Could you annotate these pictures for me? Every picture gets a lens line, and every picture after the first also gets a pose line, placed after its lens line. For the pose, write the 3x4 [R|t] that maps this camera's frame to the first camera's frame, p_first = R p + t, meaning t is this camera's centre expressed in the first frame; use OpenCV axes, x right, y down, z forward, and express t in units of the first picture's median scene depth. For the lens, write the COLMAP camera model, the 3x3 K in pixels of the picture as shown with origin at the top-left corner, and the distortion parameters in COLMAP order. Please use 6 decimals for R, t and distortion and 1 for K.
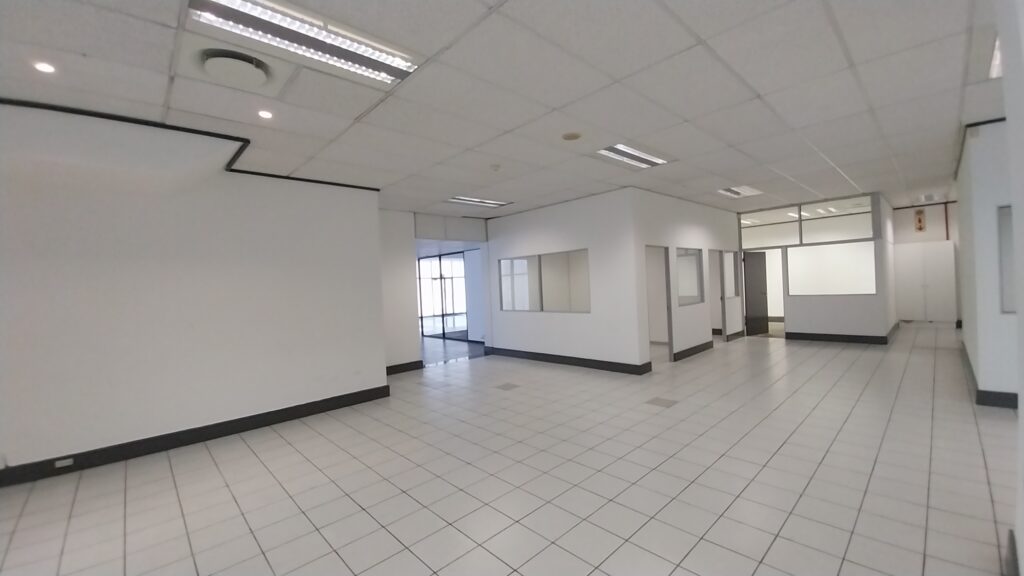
lens RADIAL K [[402.5, 0, 514.6], [0, 402.5, 287.0], [0, 0, 1]] dist [0.017065, -0.012778]
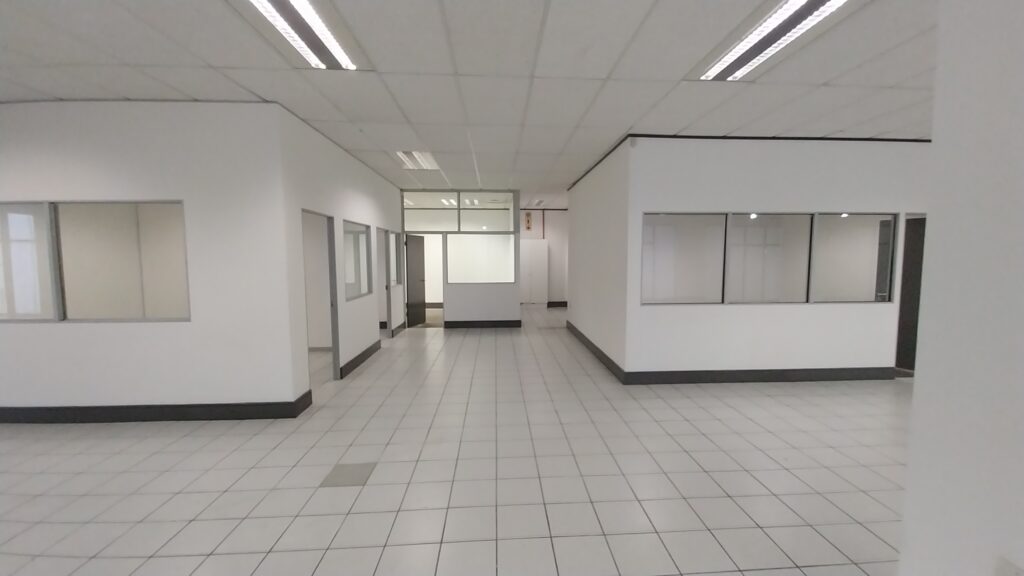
lens RADIAL K [[403.0, 0, 512.0], [0, 403.0, 288.0], [0, 0, 1]] dist [0.016977, 0.000105]
pose [[0.653632, -0.014189, 0.756679, 0.043916], [-0.023014, 0.998989, 0.038612, -0.009076], [-0.756462, -0.042652, 0.652645, 0.254190]]
